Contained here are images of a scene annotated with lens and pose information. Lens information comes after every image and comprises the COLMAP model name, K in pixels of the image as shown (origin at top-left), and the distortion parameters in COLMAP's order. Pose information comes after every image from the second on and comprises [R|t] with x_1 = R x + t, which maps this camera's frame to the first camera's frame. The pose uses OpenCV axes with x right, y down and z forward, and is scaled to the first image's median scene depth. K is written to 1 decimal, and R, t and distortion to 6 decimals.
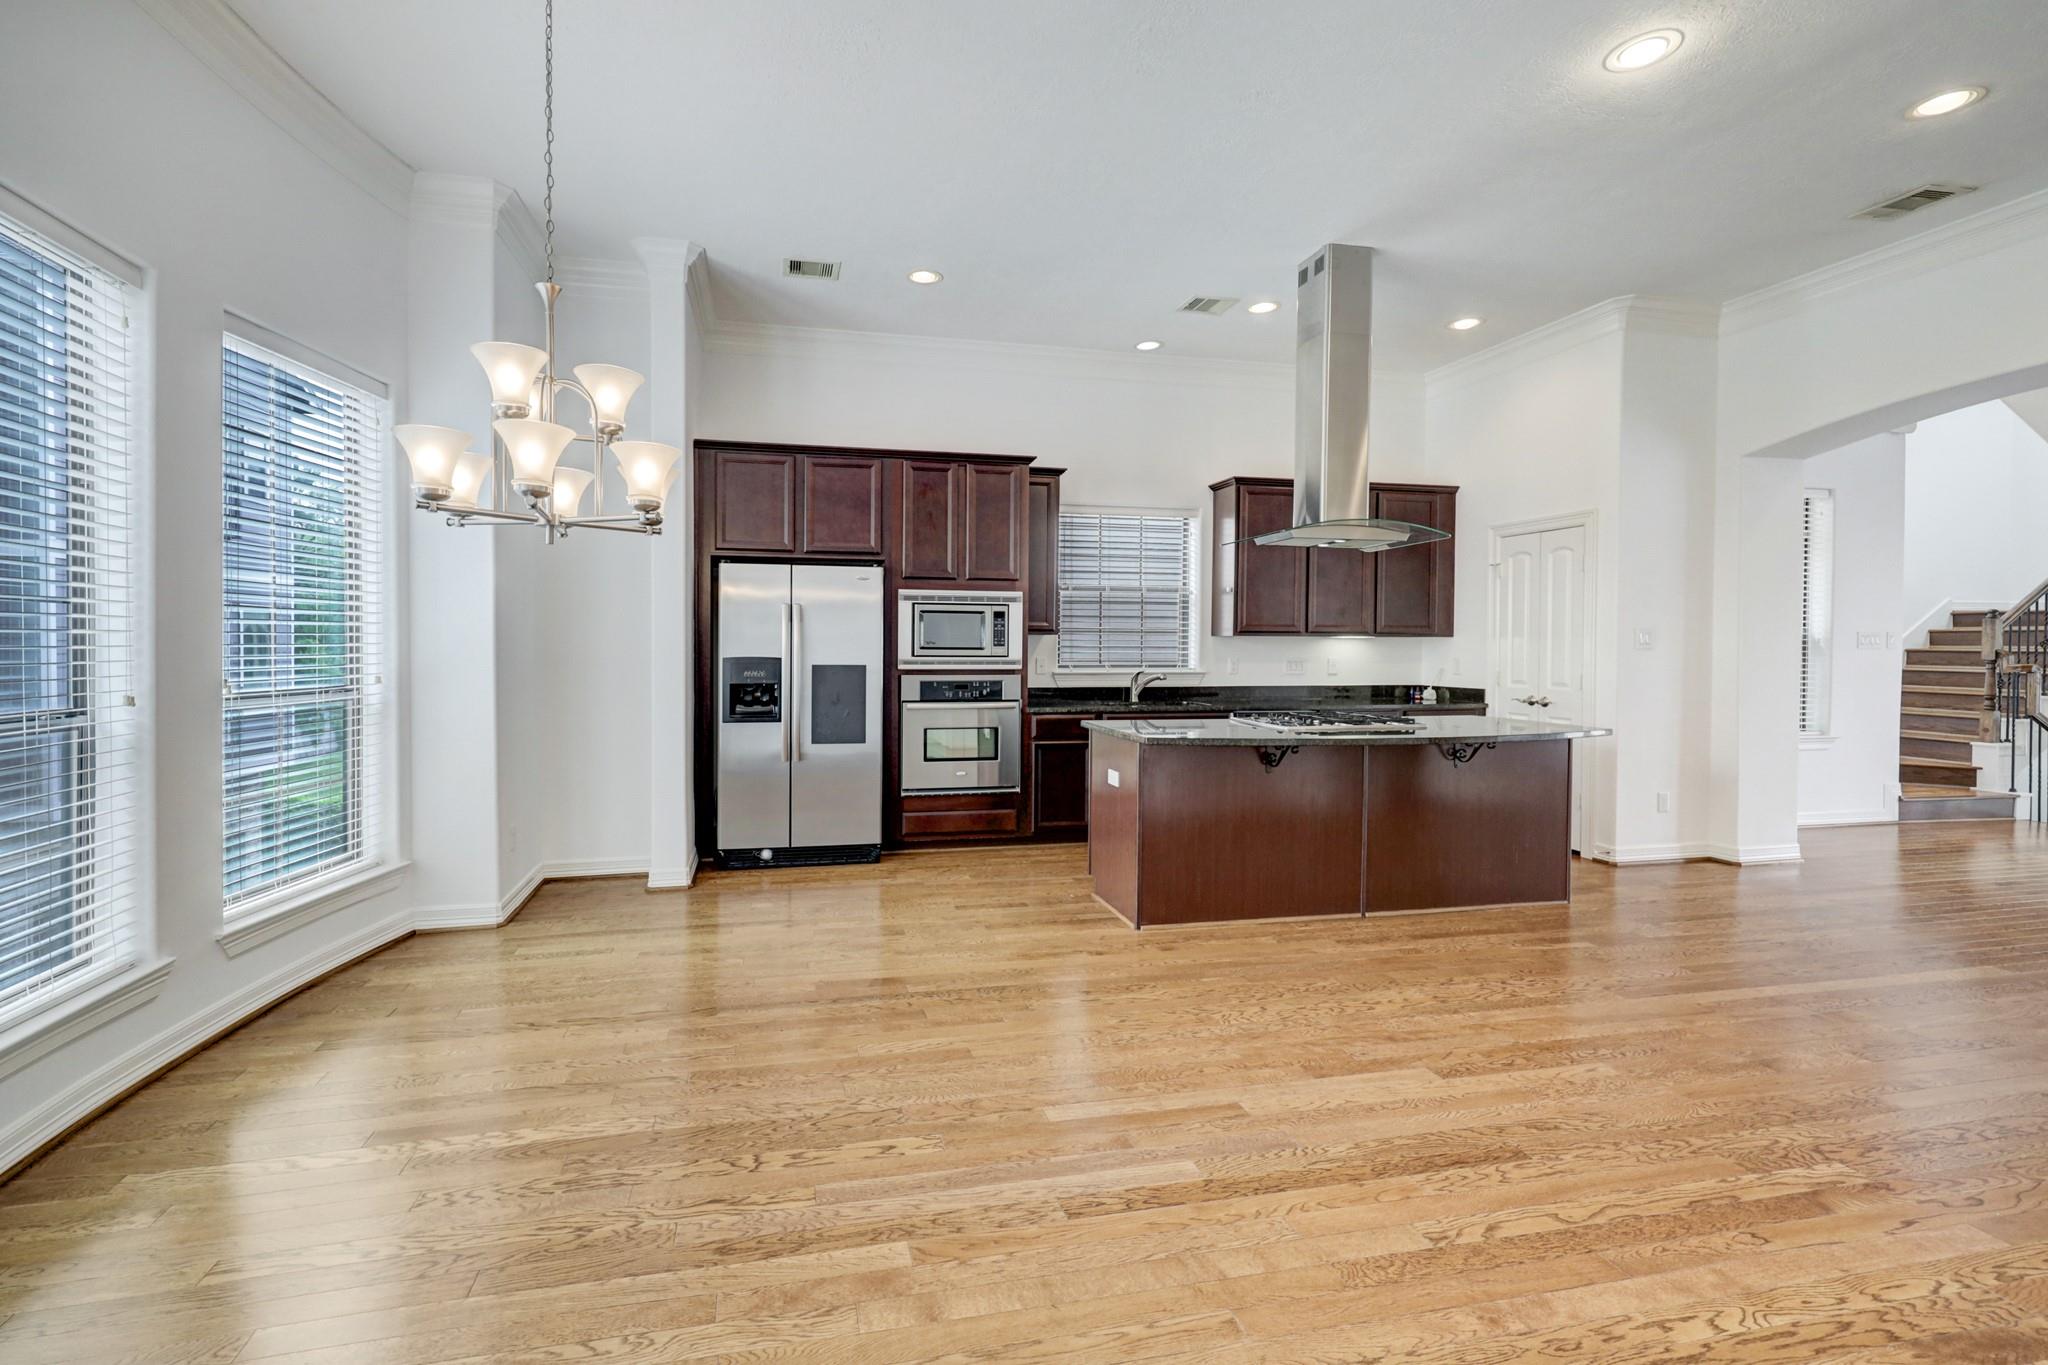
lens RADIAL K [[842.2, 0, 871.7], [0, 842.2, 660.7], [0, 0, 1]] dist [0.000278, -0.000085]
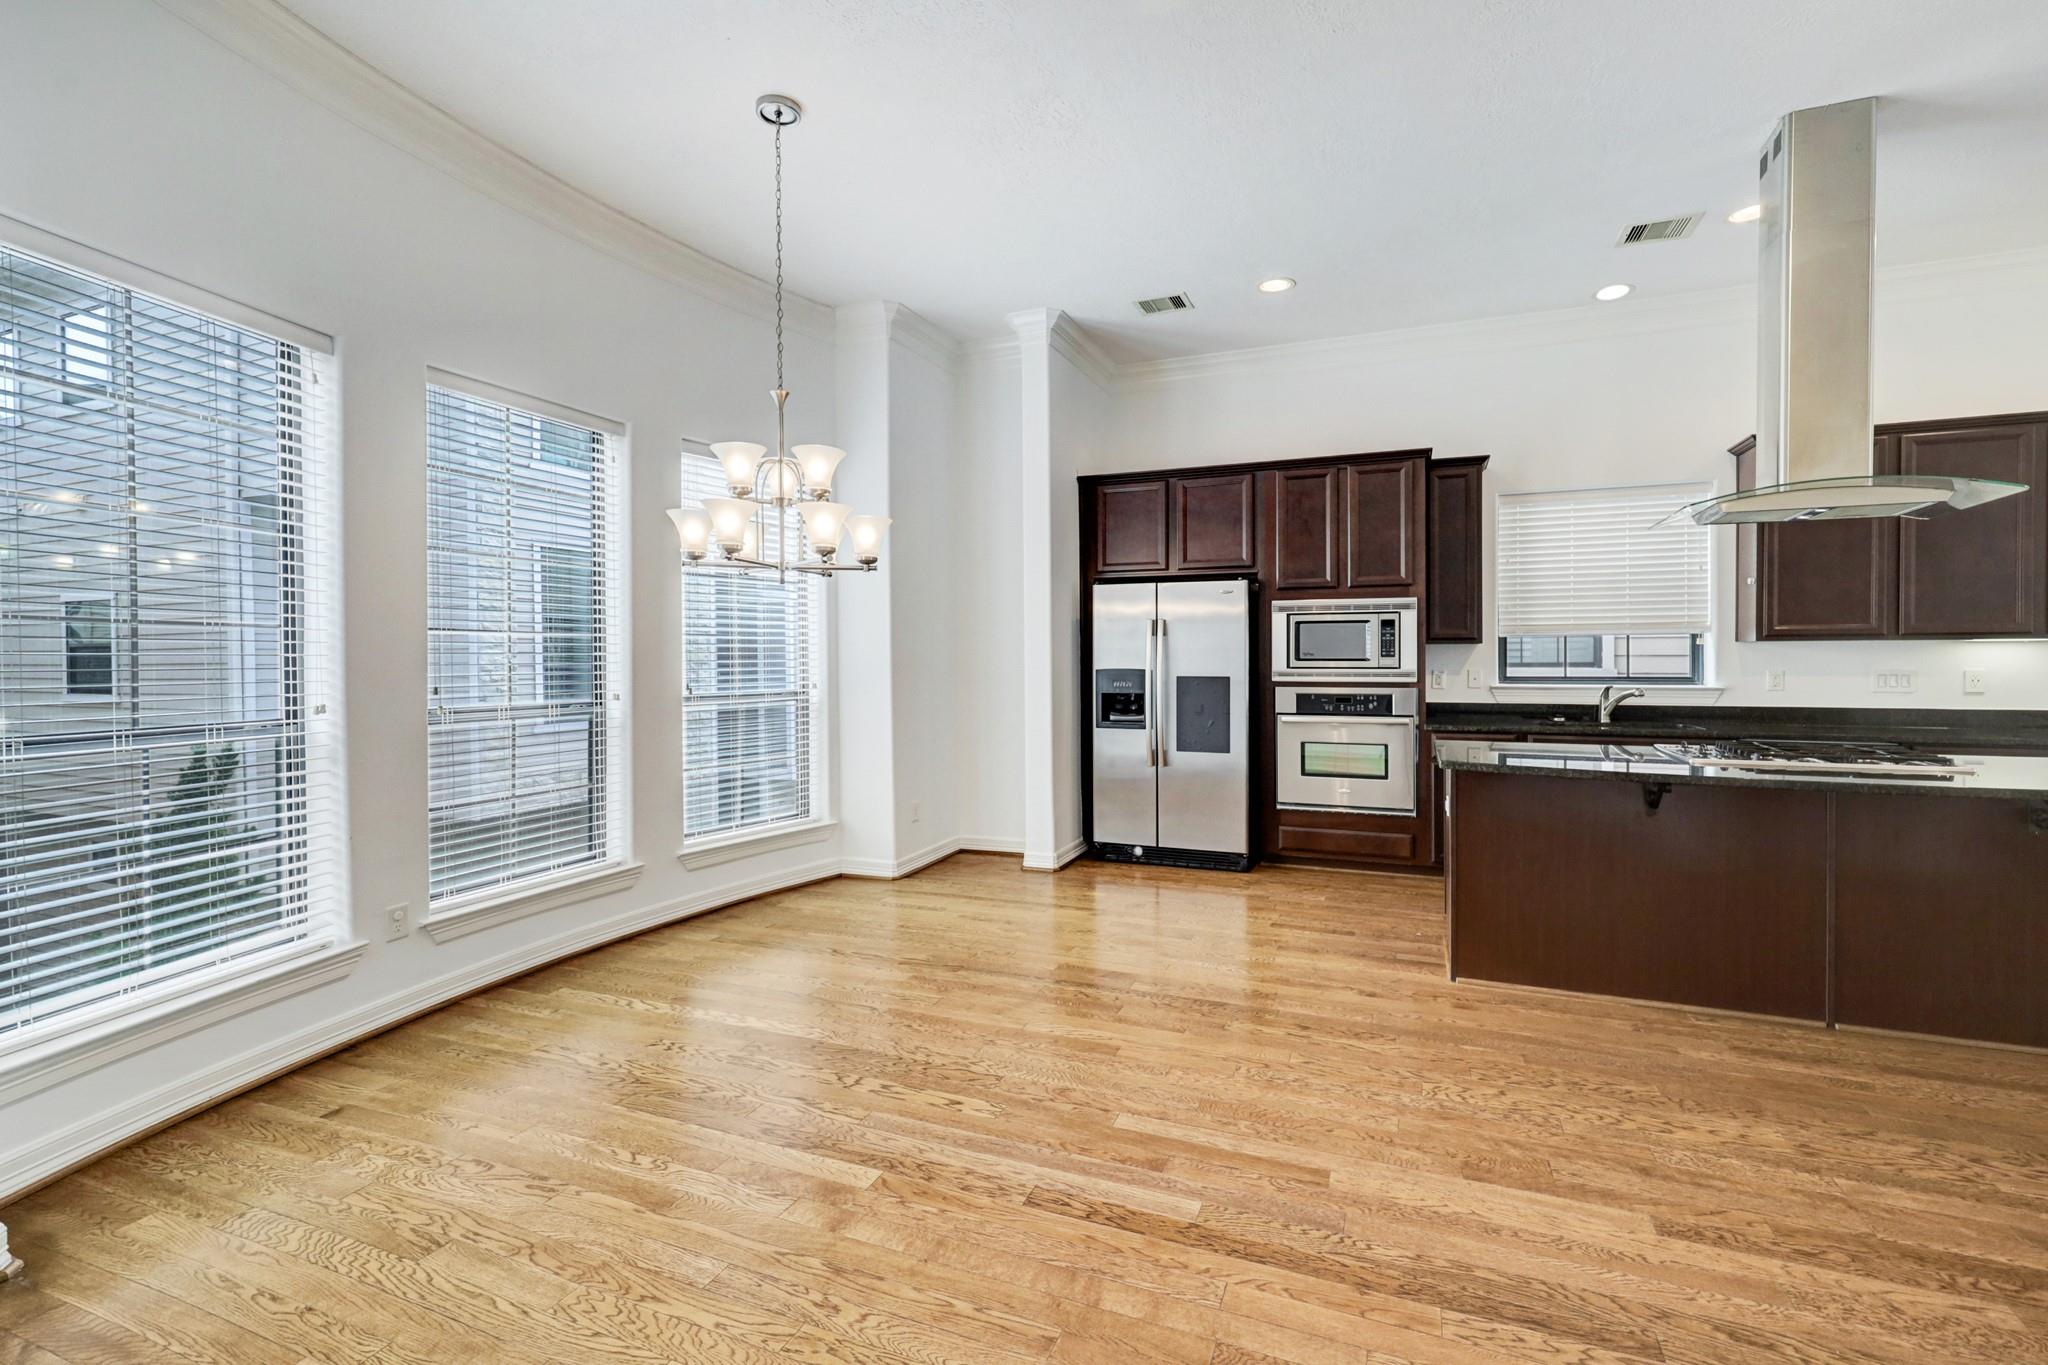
lens RADIAL K [[779.9, 0, 1014.0], [0, 779.9, 668.0], [0, 0, 1]] dist [0.000816, -0.000077]
pose [[0.863598, -0.000910, -0.504181, 0.248795], [-0.001558, 0.999989, -0.004474, -0.000829], [0.504179, 0.004649, 0.863587, 0.052396]]
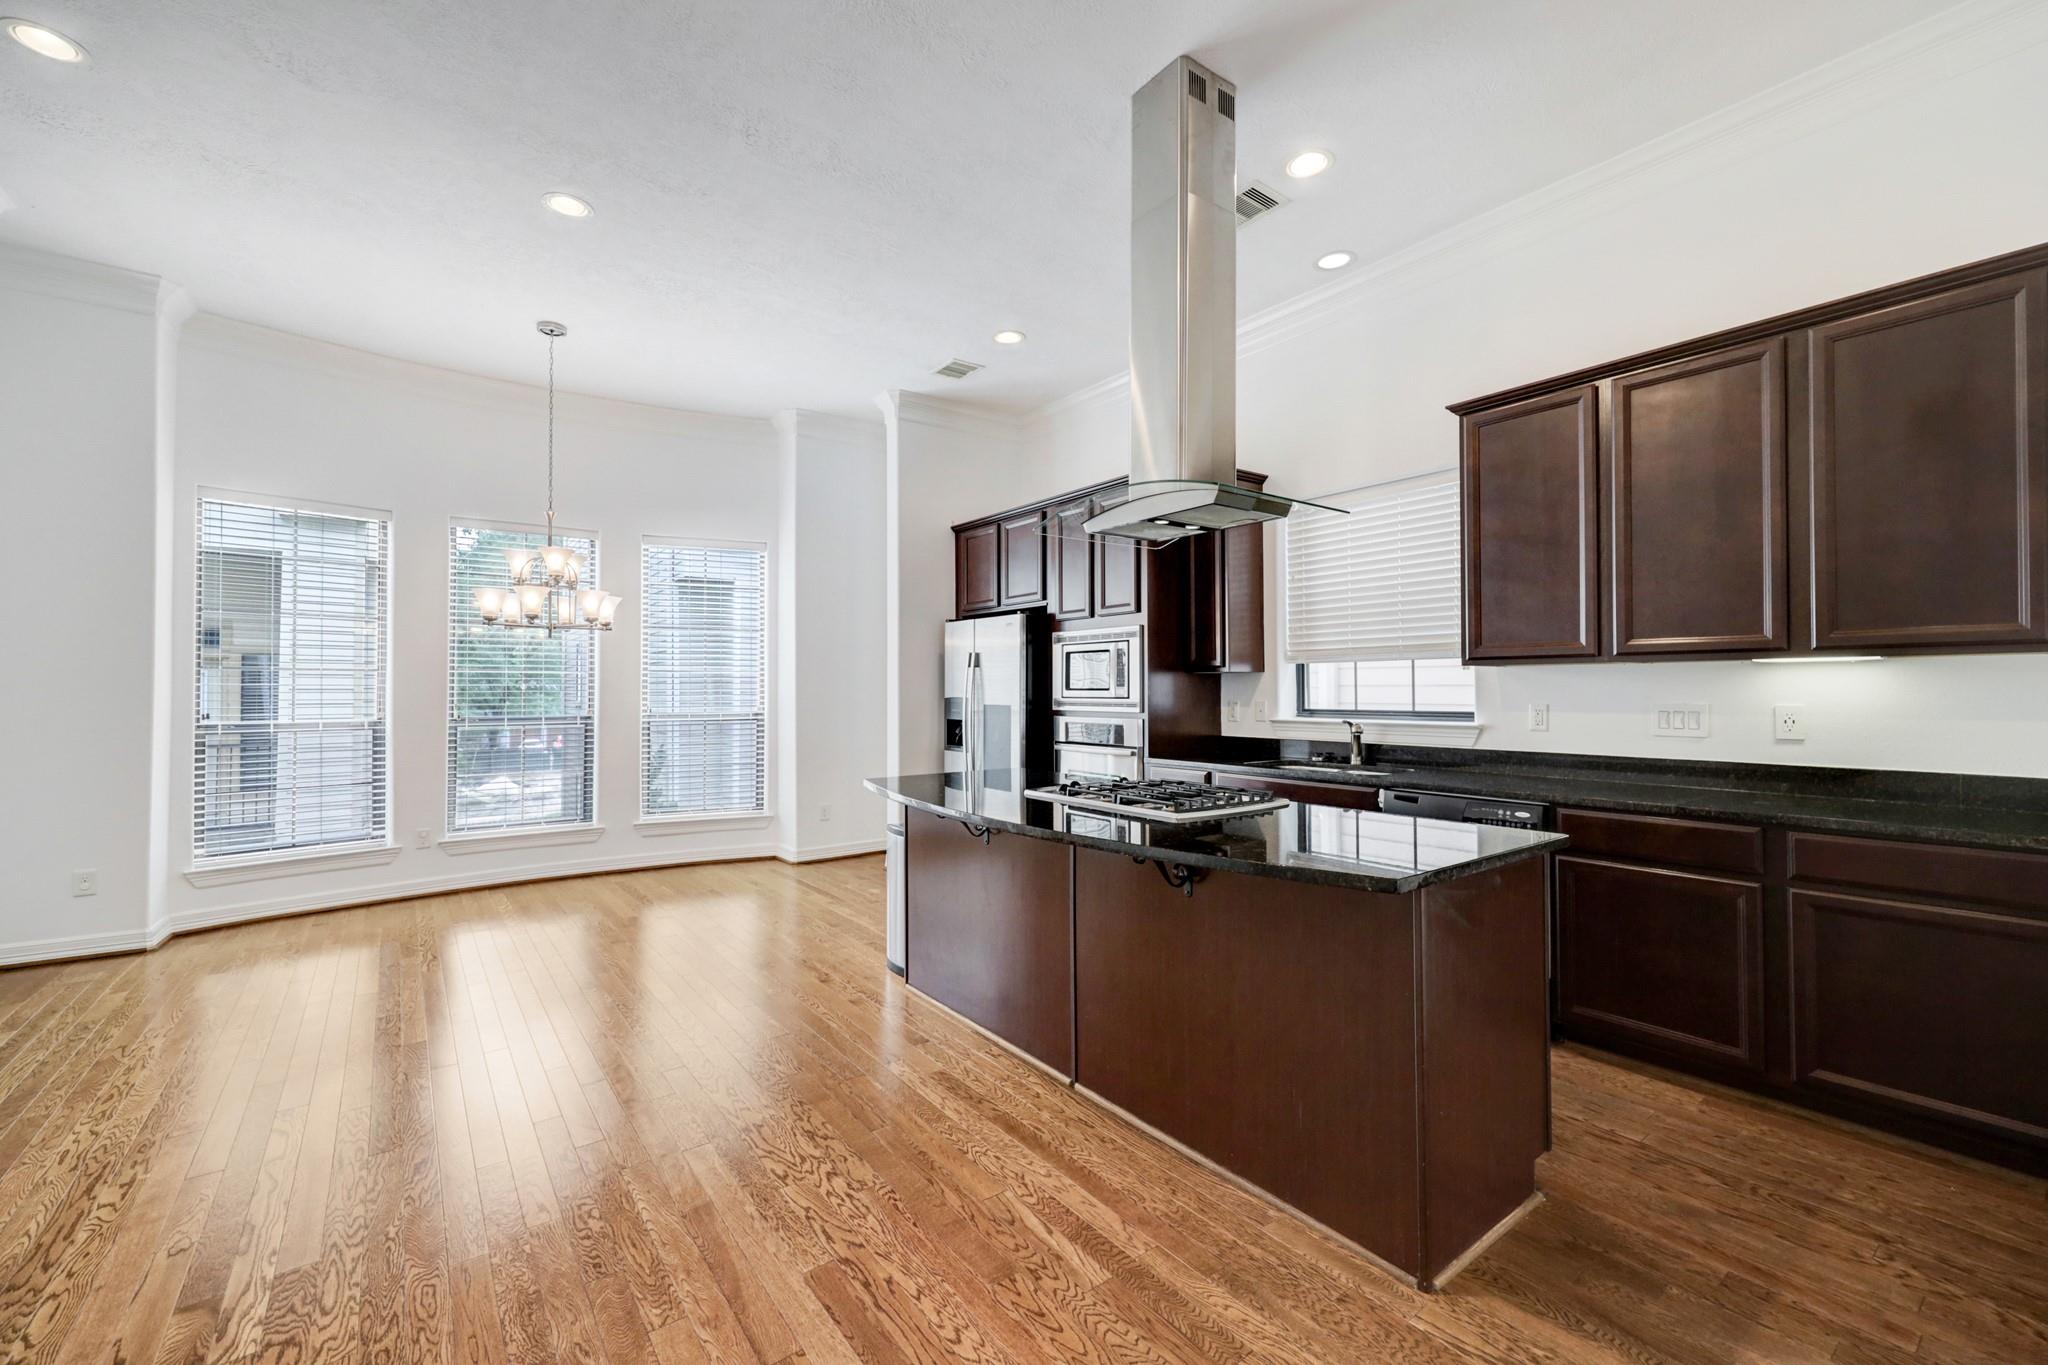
lens RADIAL K [[842.8, 0, 1006.9], [0, 842.8, 686.1], [0, 0, 1]] dist [0.000584, 0.000046]
pose [[0.442781, -0.009726, -0.896577, 0.990060], [-0.011512, 0.999797, -0.016531, -0.001681], [0.896556, 0.017641, 0.442579, 0.529302]]
